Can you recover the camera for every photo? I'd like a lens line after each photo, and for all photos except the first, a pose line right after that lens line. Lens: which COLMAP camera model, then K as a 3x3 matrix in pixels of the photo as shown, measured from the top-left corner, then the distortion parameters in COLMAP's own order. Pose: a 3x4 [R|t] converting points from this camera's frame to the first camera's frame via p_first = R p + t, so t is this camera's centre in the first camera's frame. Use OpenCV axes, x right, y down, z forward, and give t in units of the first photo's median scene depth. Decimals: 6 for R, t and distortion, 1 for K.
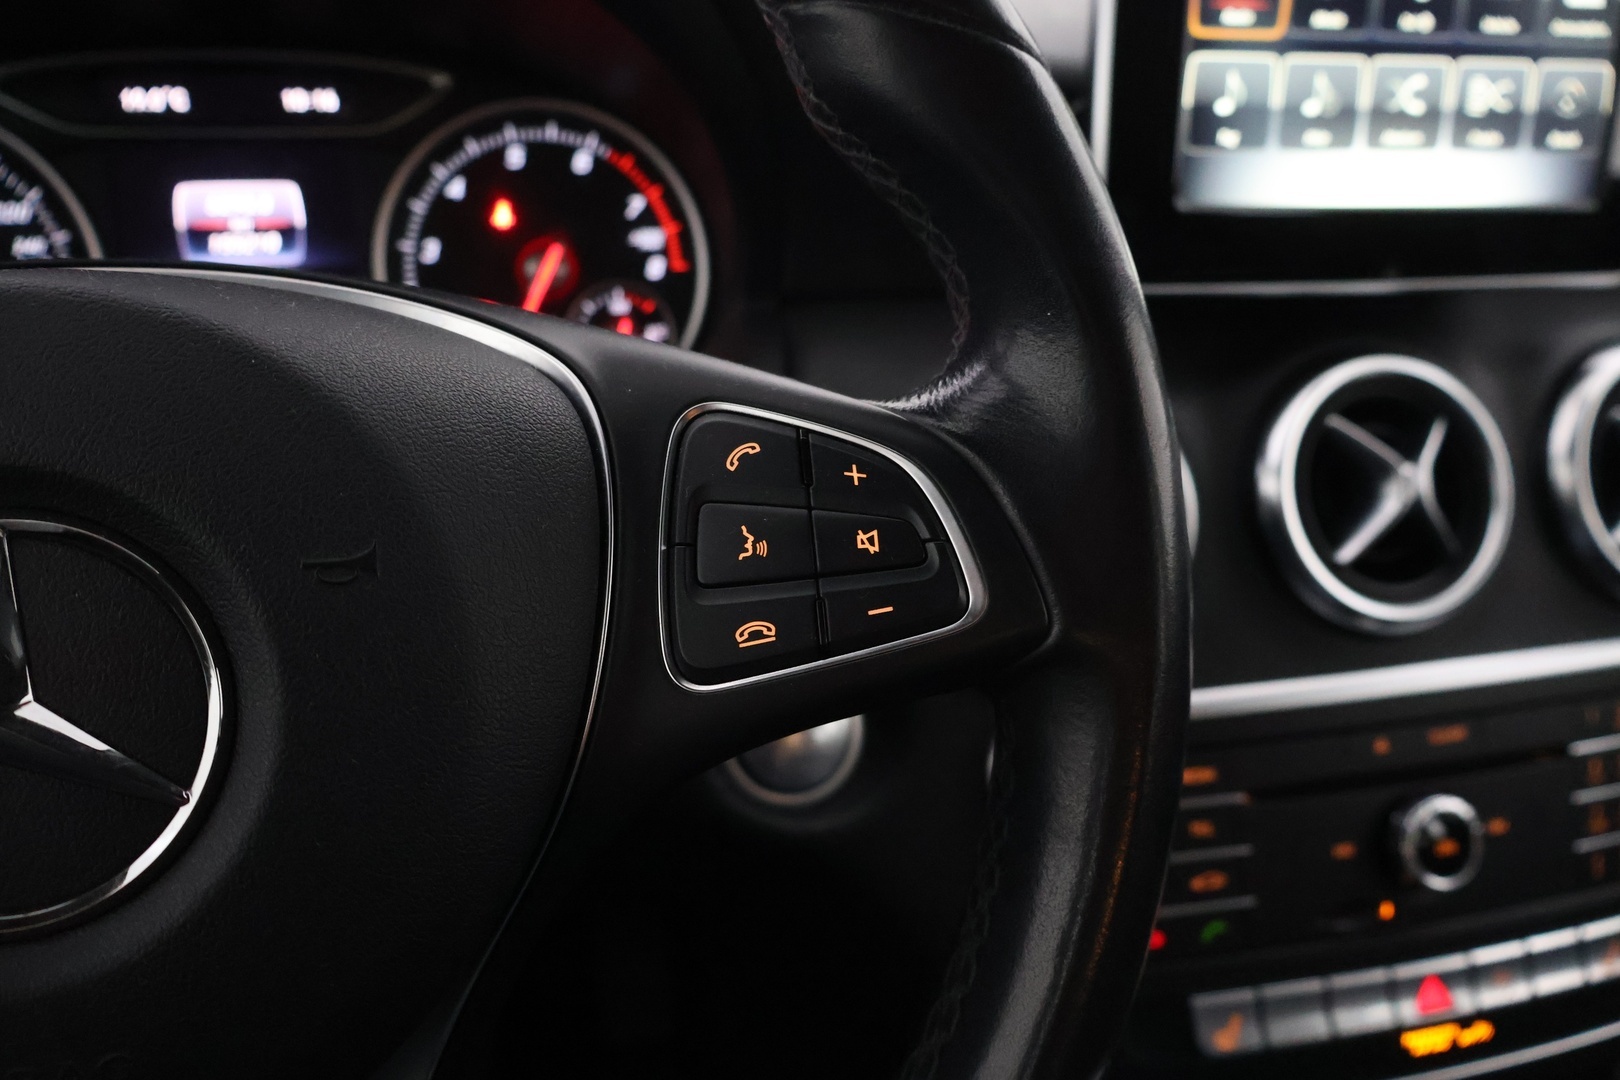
lens RADIAL K [[1352.8, 0, 832.5], [0, 1352.8, 536.0], [0, 0, 1]] dist [0.004043, -0.002309]
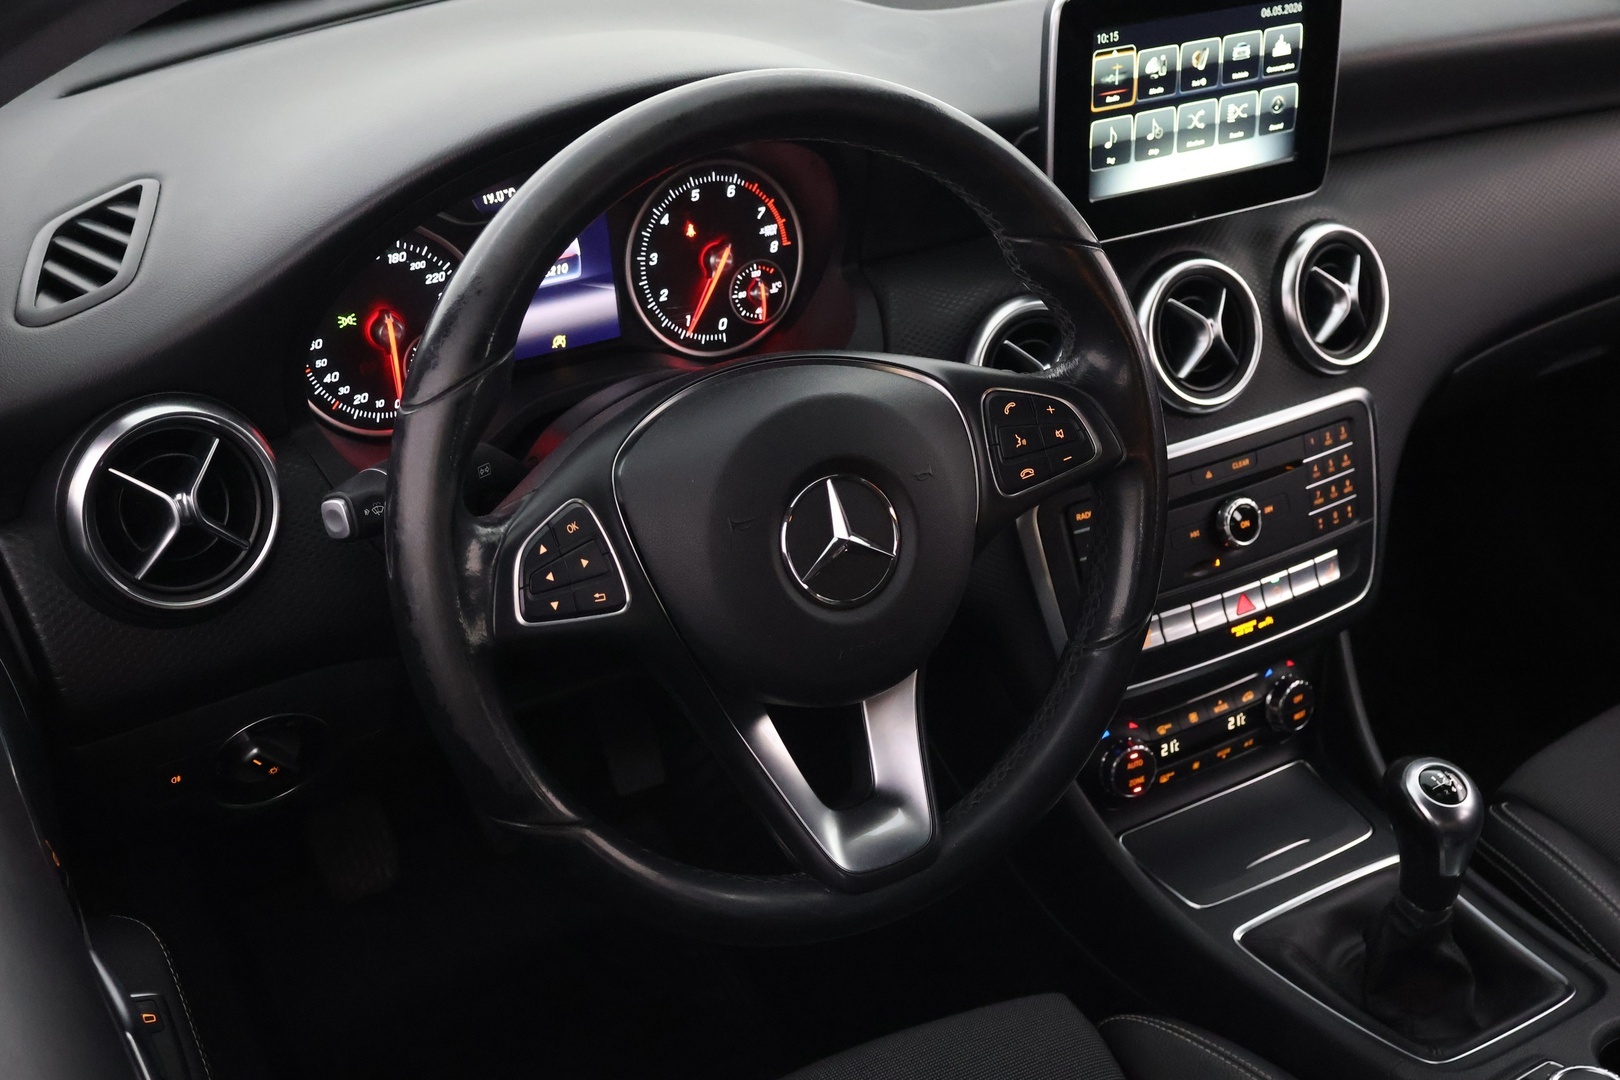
lens RADIAL K [[2006.9, 0, 803.3], [0, 2006.9, 551.4], [0, 0, 1]] dist [-0.021008, 0.000000]
pose [[0.960811, -0.150704, 0.232658, -0.755721], [0.110374, 0.977891, 0.177614, -0.281785], [-0.254282, -0.144974, 0.956202, -1.444417]]
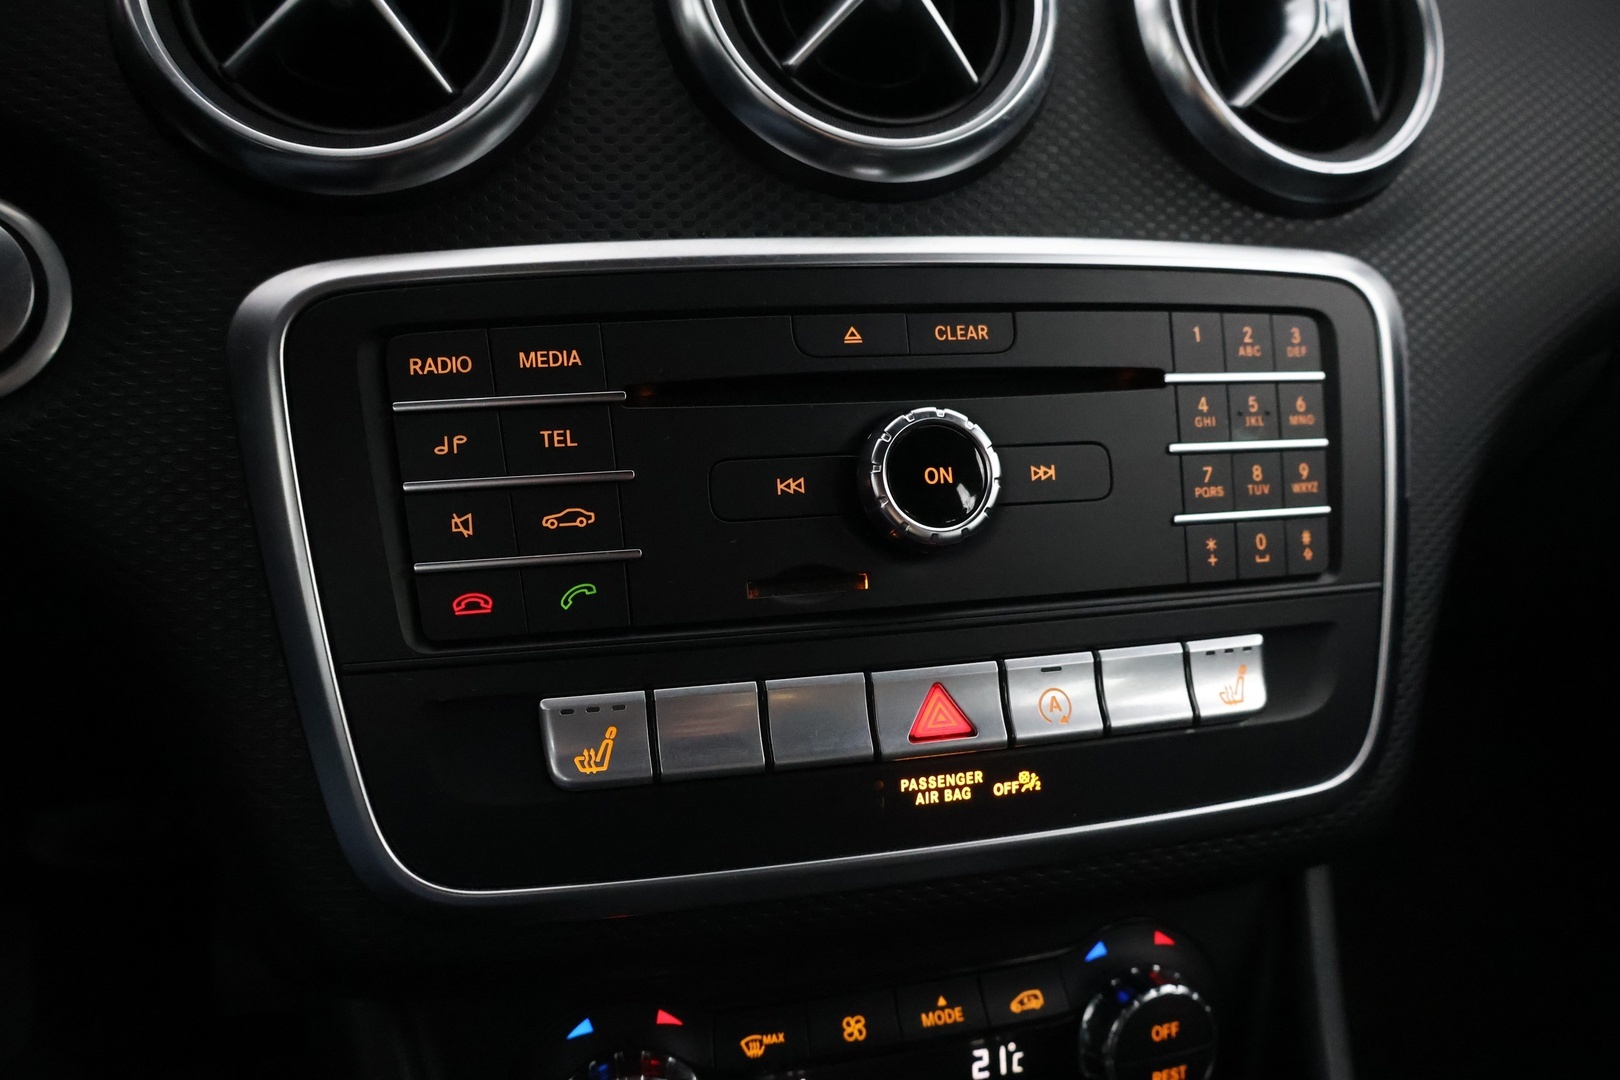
lens RADIAL K [[1352.8, 0, 815.5], [0, 1352.8, 531.5], [0, 0, 1]] dist [0.004043, -0.002309]
pose [[0.999993, -0.003292, 0.001818, 0.380381], [0.003429, 0.996671, -0.081460, 0.302271], [-0.001543, 0.081466, 0.996675, 0.332387]]
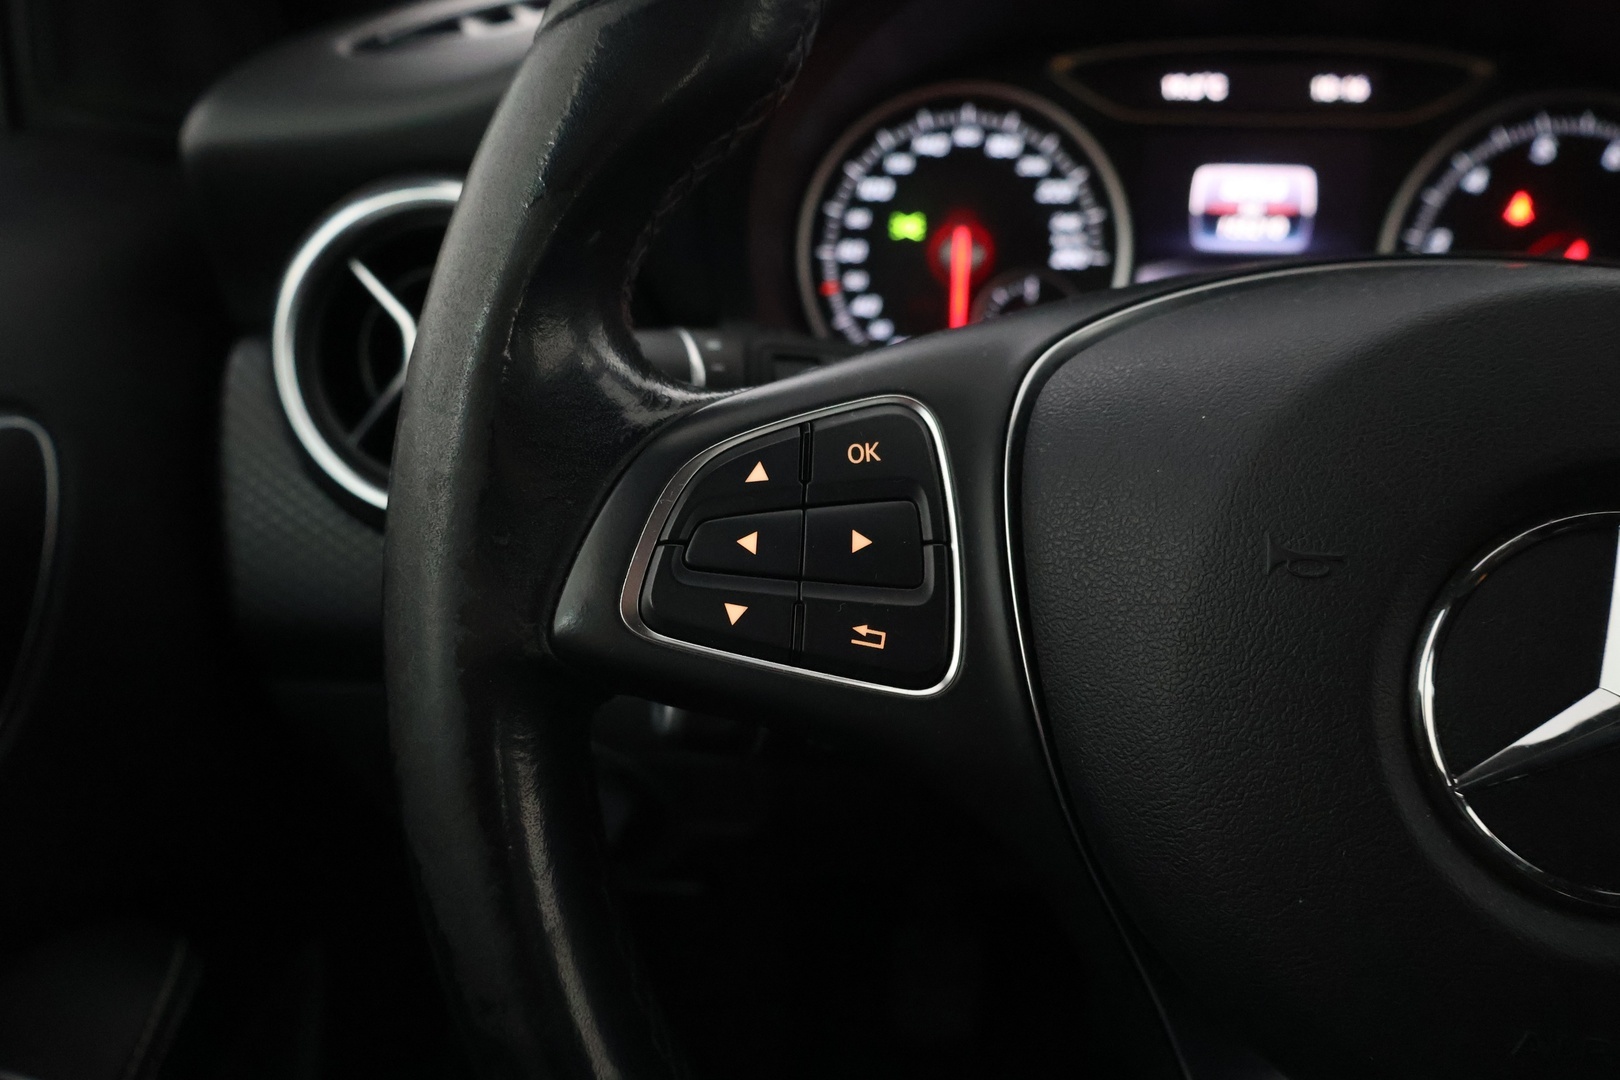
lens RADIAL K [[1411.9, 0, 816.7], [0, 1411.9, 541.6], [0, 0, 1]] dist [-0.001333, -0.001250]
pose [[0.936877, 0.116874, -0.329547, -0.363888], [-0.112652, 0.993121, 0.031951, 0.021544], [0.331015, 0.007190, 0.943598, -0.110898]]
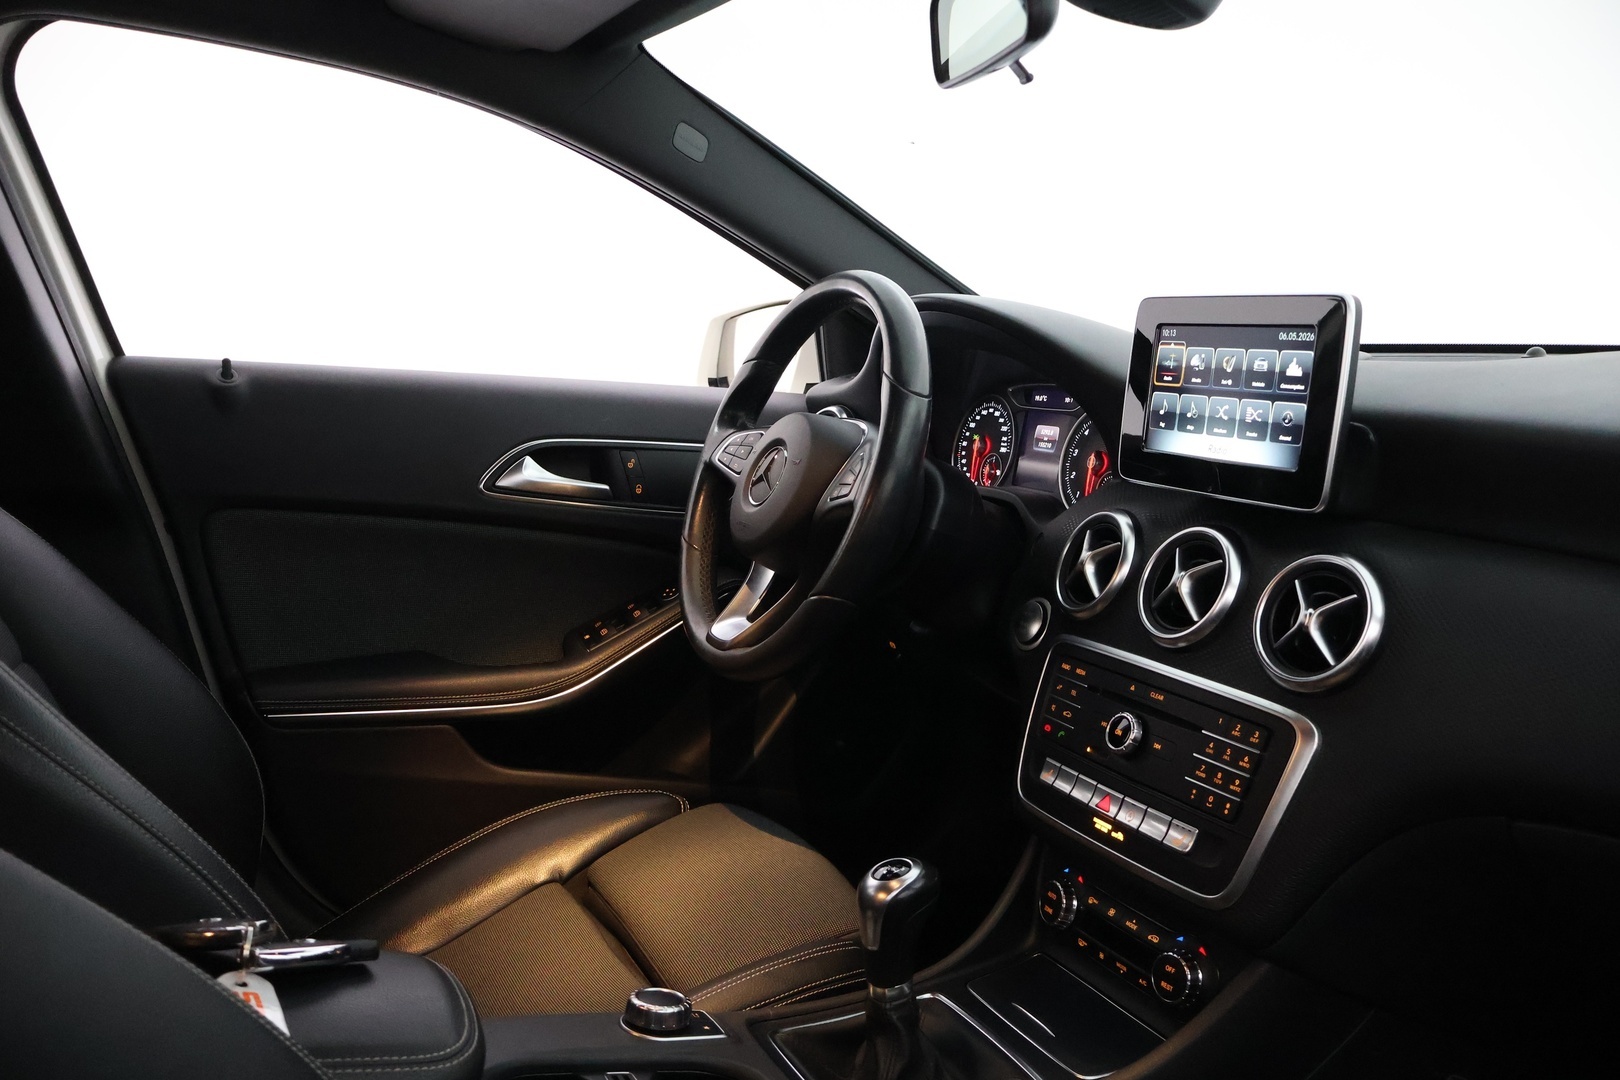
lens RADIAL K [[1352.8, 0, 810.3], [0, 1352.8, 544.9], [0, 0, 1]] dist [0.004043, -0.002309]
pose [[0.178793, 0.136371, -0.974390, 2.413087], [-0.354727, 0.932677, 0.065443, -0.021854], [0.917716, 0.333942, 0.215131, -0.042580]]
